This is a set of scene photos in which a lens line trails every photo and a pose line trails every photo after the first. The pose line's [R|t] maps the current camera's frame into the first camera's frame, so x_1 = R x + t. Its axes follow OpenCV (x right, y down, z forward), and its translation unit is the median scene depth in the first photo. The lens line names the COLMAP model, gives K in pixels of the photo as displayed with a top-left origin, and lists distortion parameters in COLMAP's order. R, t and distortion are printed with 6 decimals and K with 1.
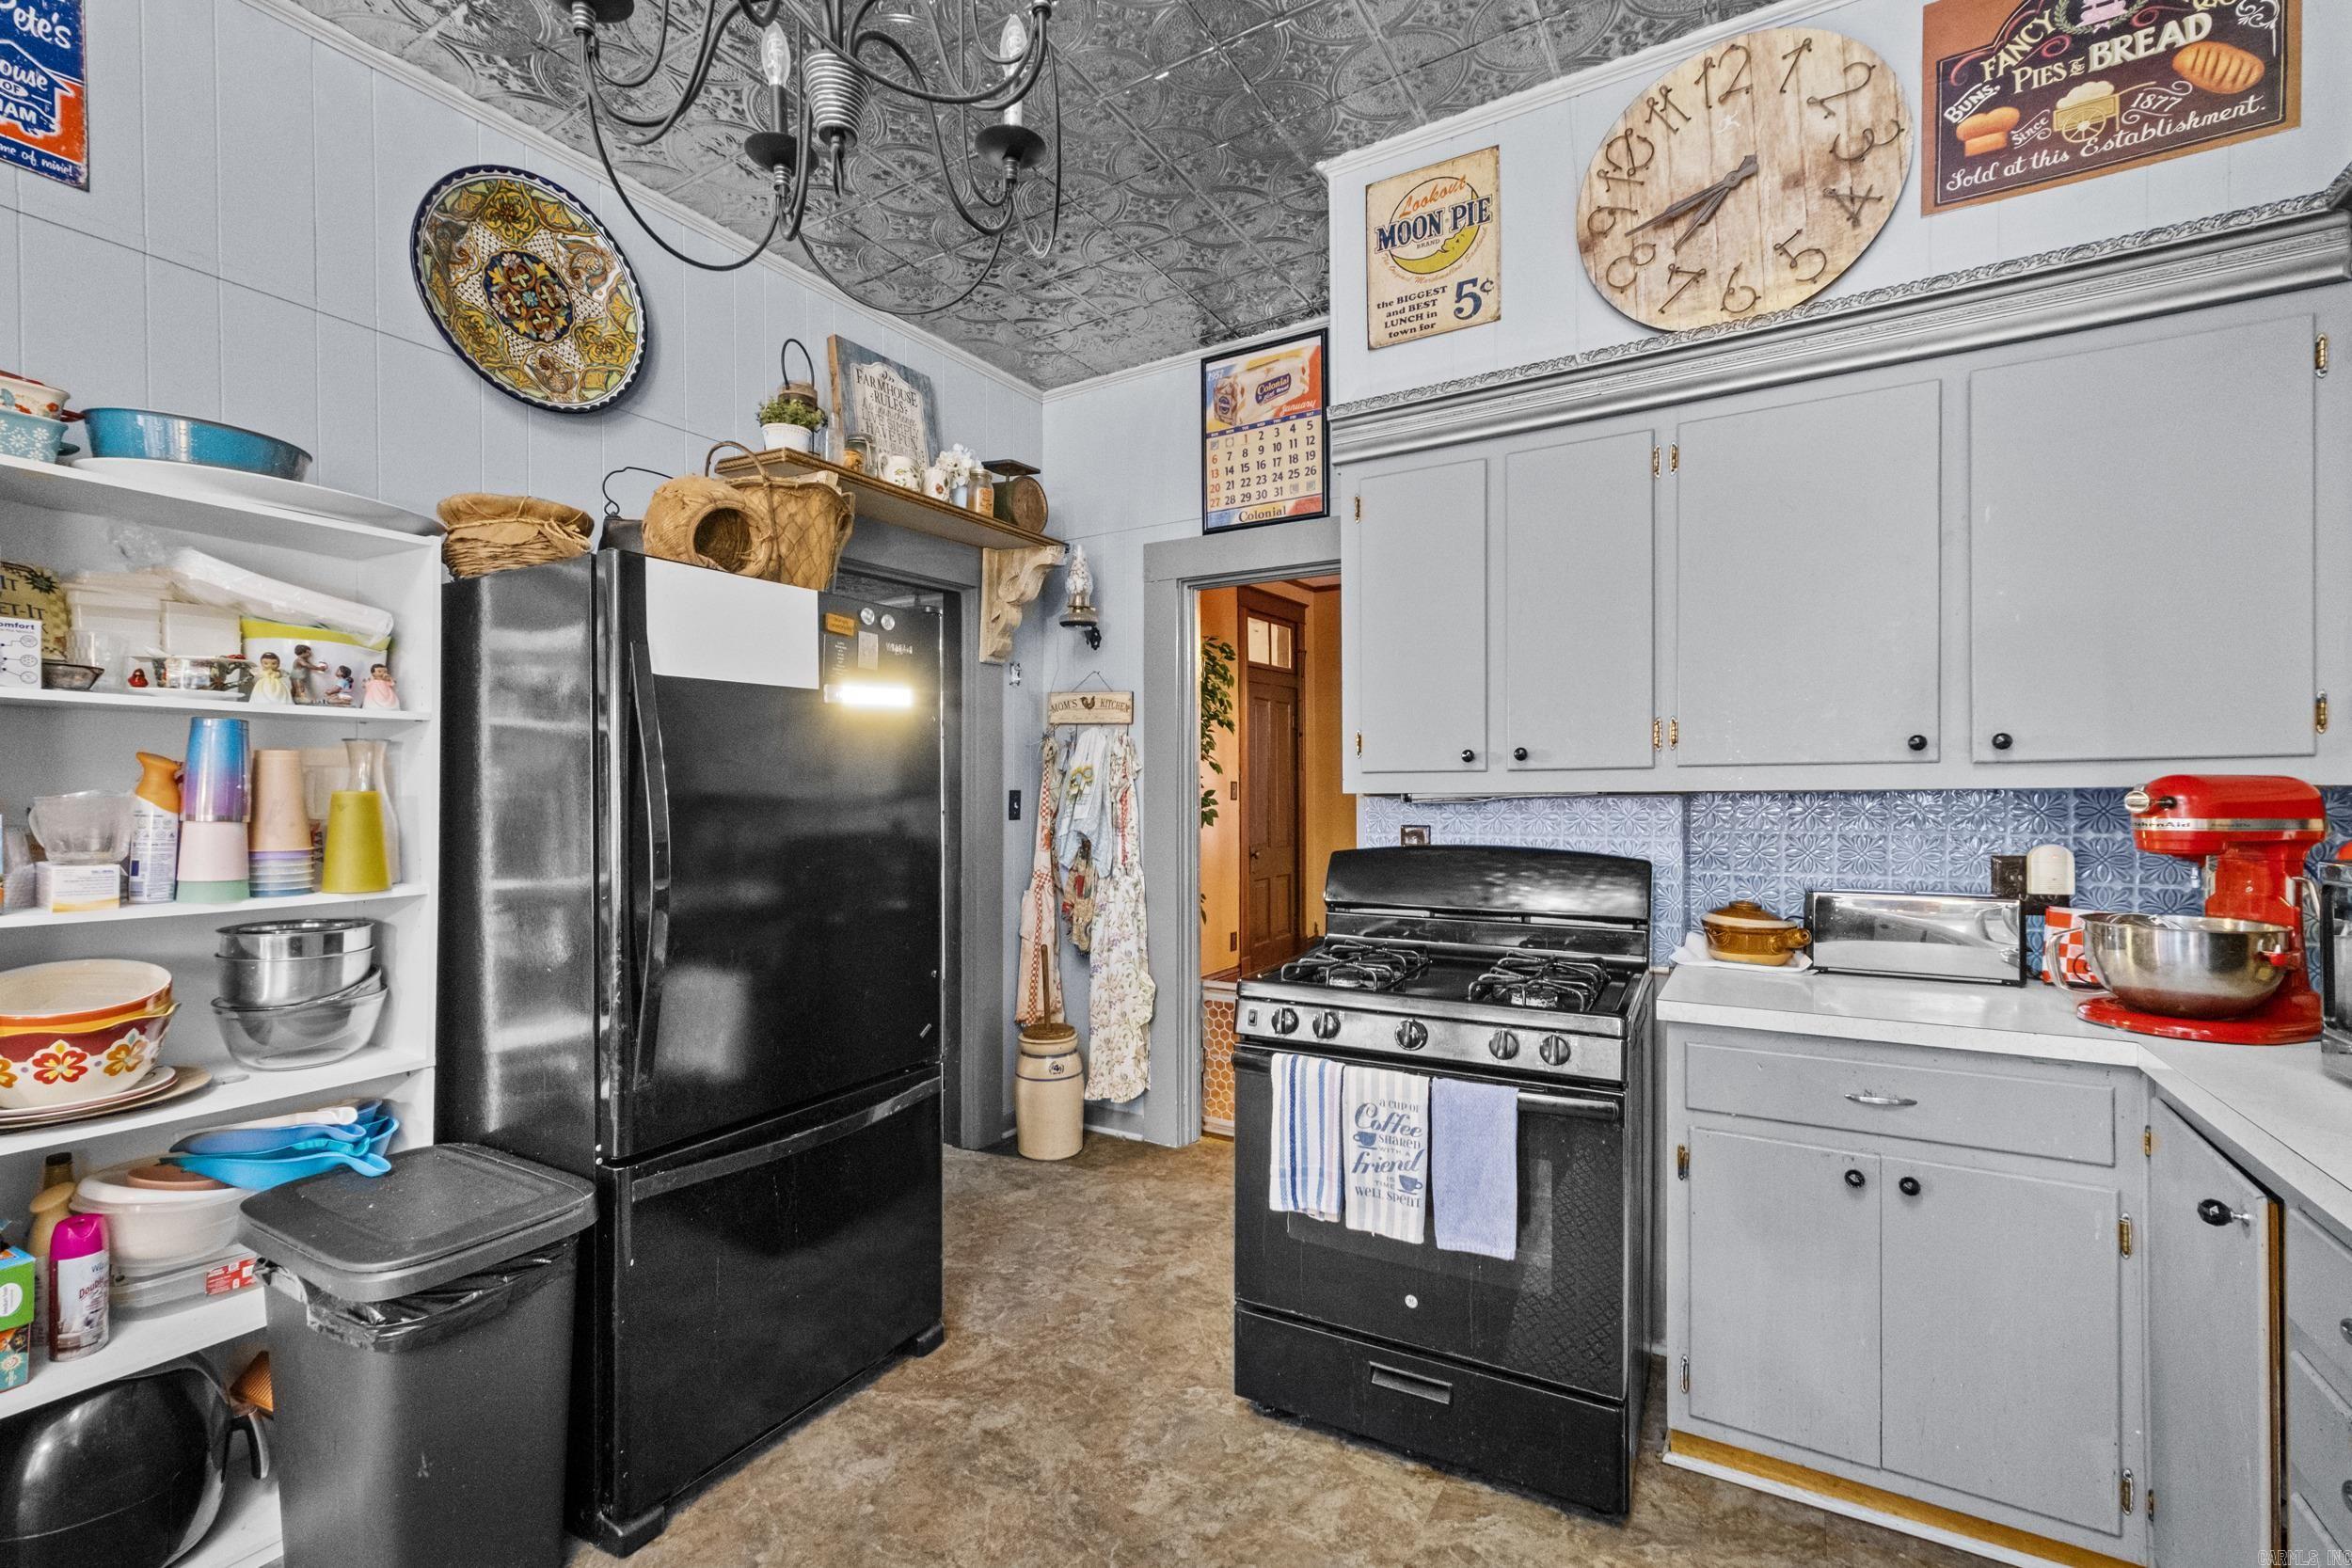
lens RADIAL K [[1012.1, 0, 1178.8], [0, 1012.1, 799.5], [0, 0, 1]] dist [0.003500, 0.000527]
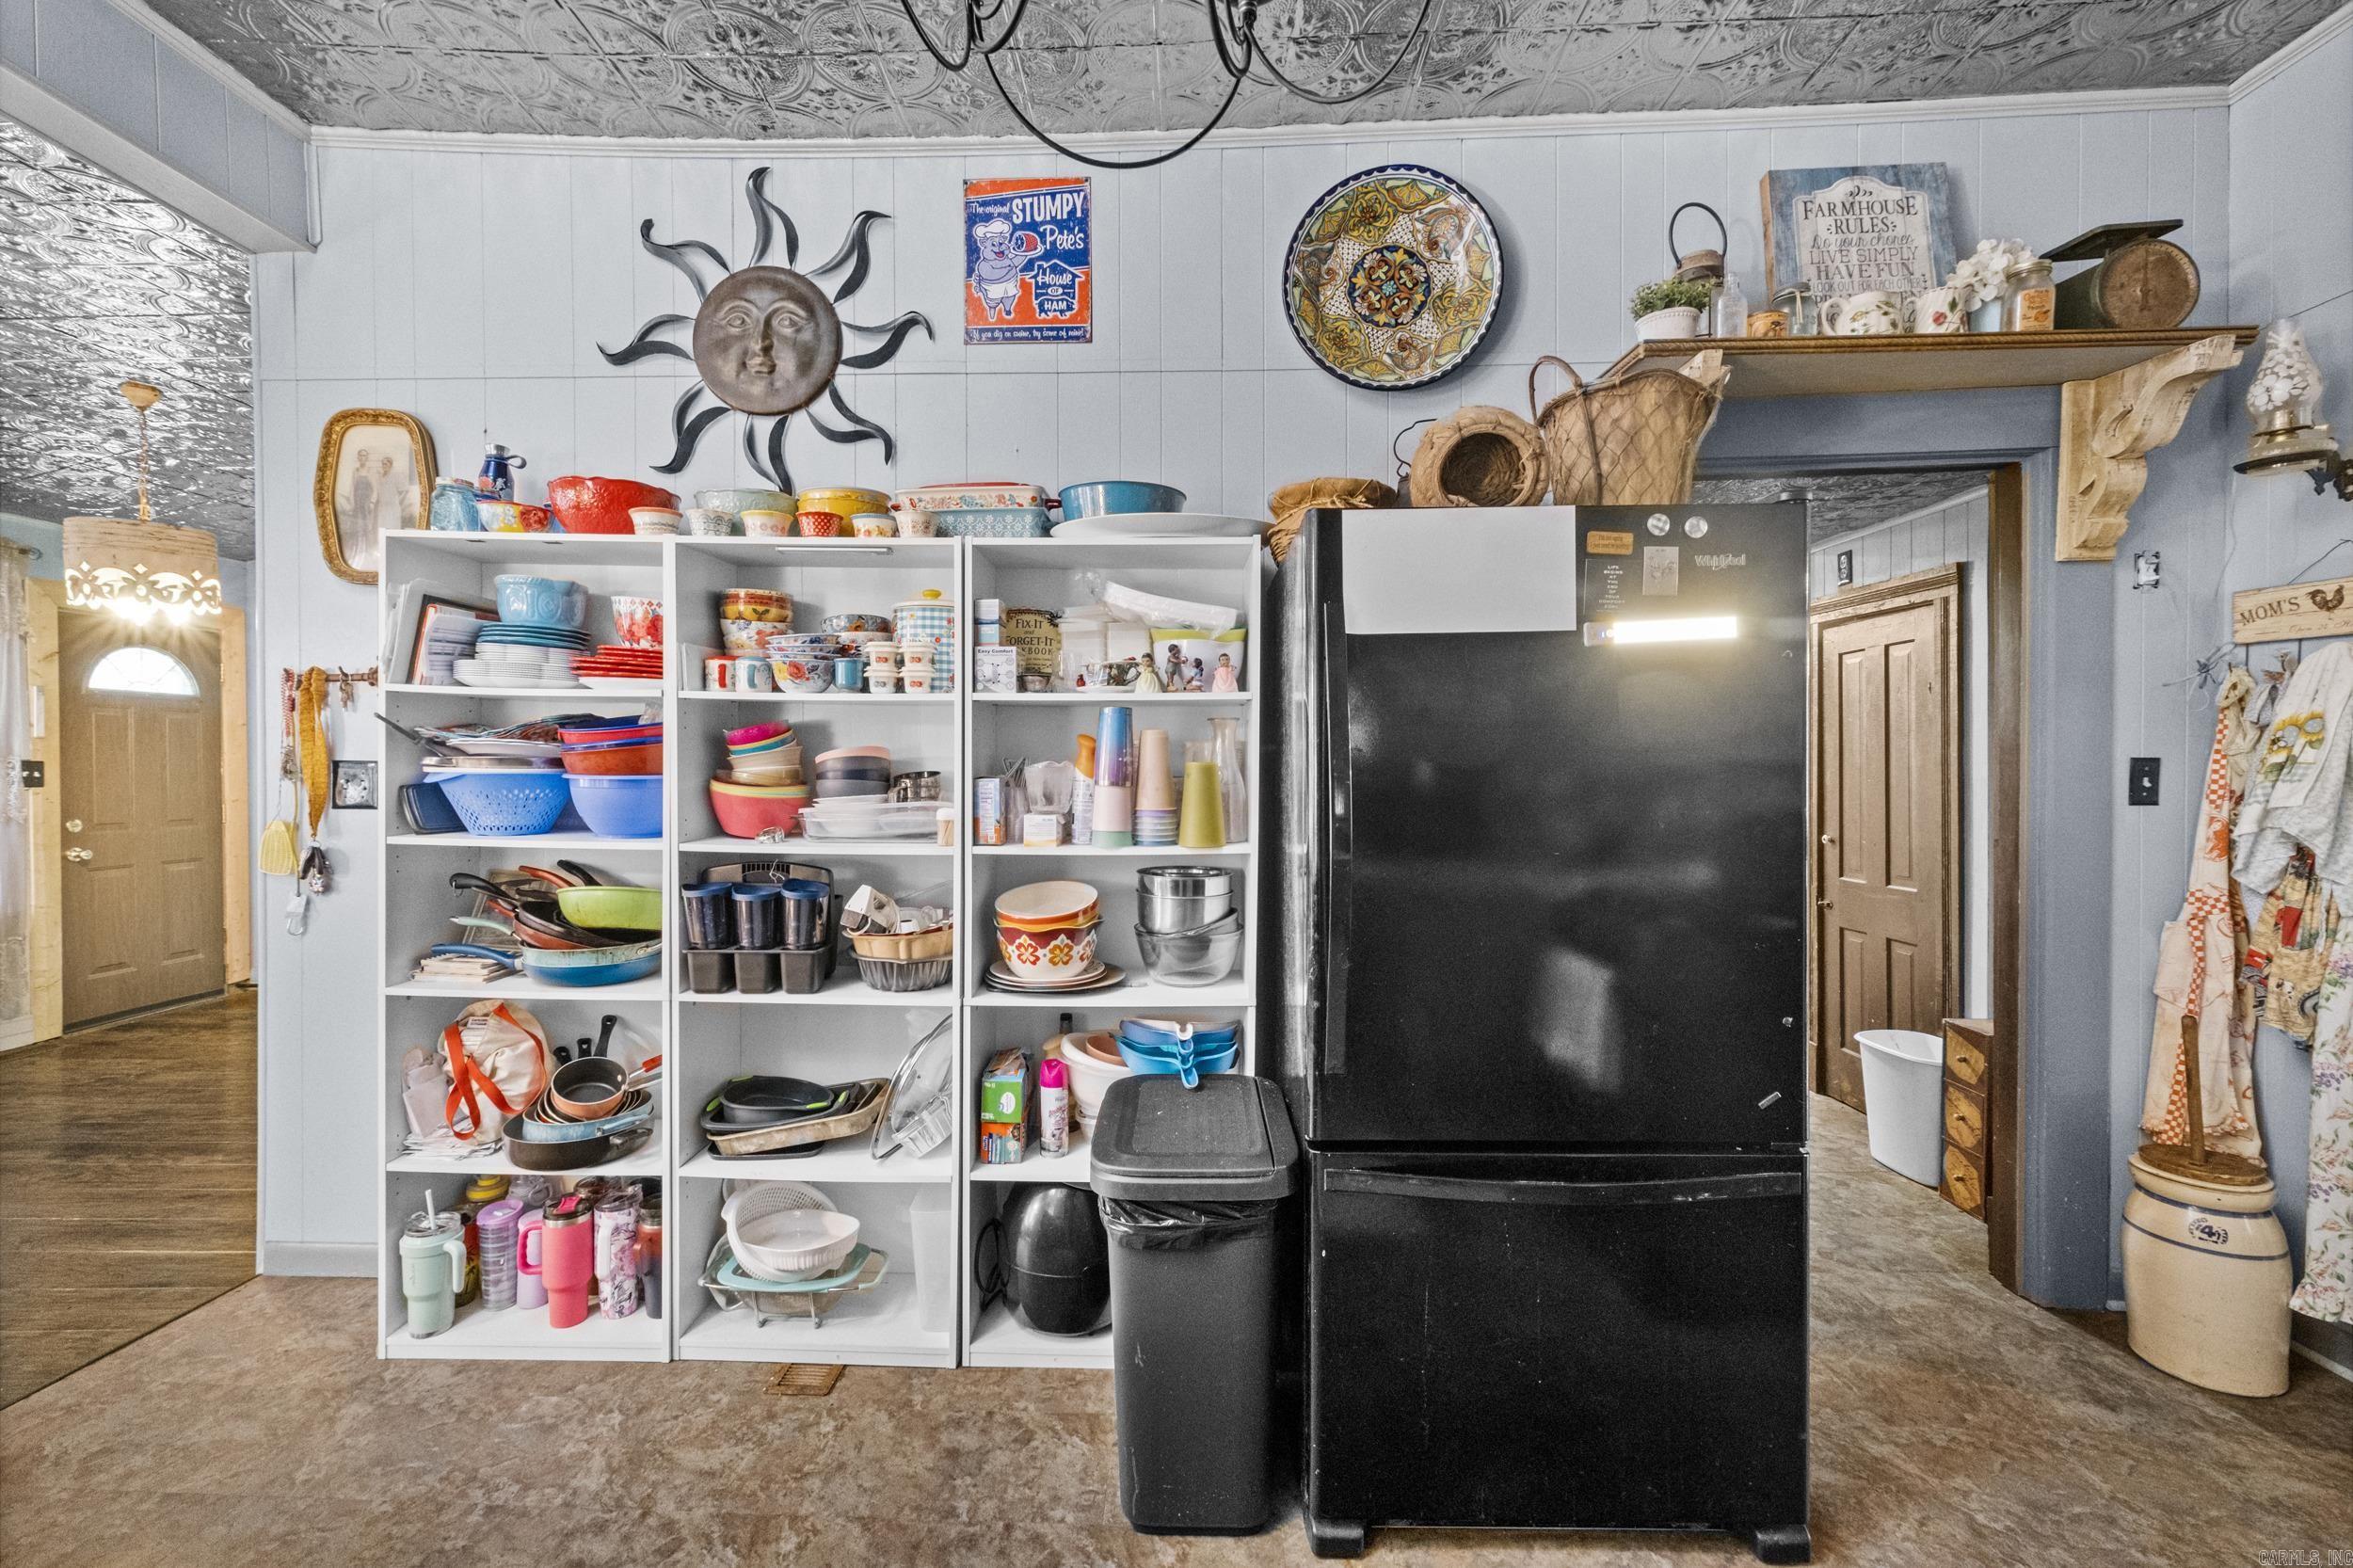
lens RADIAL K [[1012.6, 0, 1158.6], [0, 1012.6, 776.0], [0, 0, 1]] dist [0.003500, 0.000527]
pose [[0.481870, 0.005125, -0.876228, 0.152799], [-0.003208, 0.999987, 0.004084, 0.002498], [0.876237, 0.000843, 0.481880, 0.280245]]
